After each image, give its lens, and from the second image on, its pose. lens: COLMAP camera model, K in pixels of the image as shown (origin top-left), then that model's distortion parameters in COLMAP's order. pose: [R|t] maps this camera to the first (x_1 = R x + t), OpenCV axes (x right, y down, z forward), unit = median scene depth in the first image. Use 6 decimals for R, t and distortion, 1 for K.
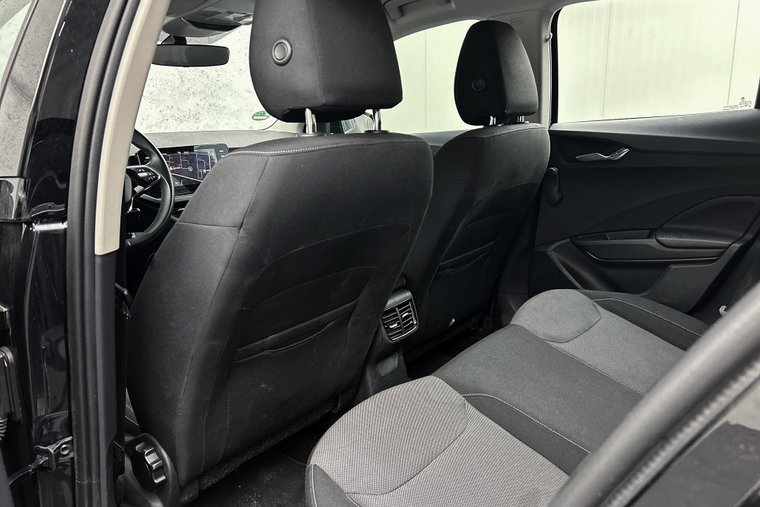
lens RADIAL K [[576.0, 0, 376.0], [0, 576.0, 248.6], [0, 0, 1]] dist [0.053110, -0.059243]
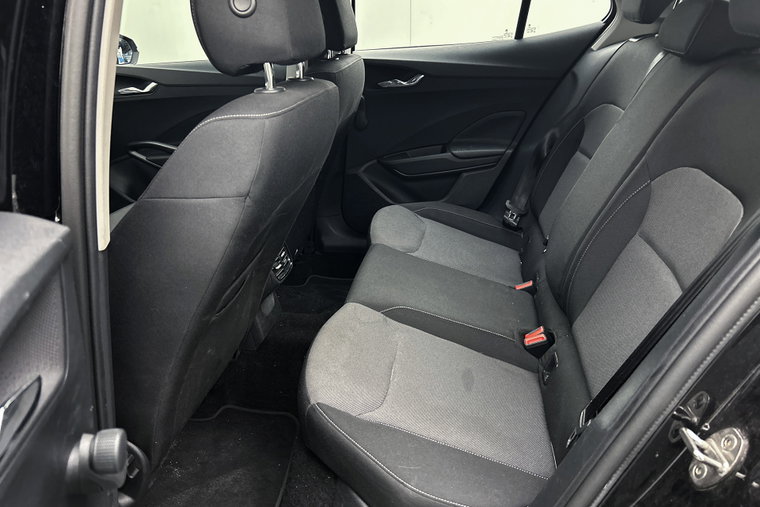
lens RADIAL K [[576.0, 0, 385.1], [0, 576.0, 258.5], [0, 0, 1]] dist [0.053110, -0.059243]
pose [[0.861297, -0.191786, 0.470516, -0.257266], [0.115309, 0.975645, 0.186603, -0.044849], [-0.494845, -0.106466, 0.862435, 0.017352]]
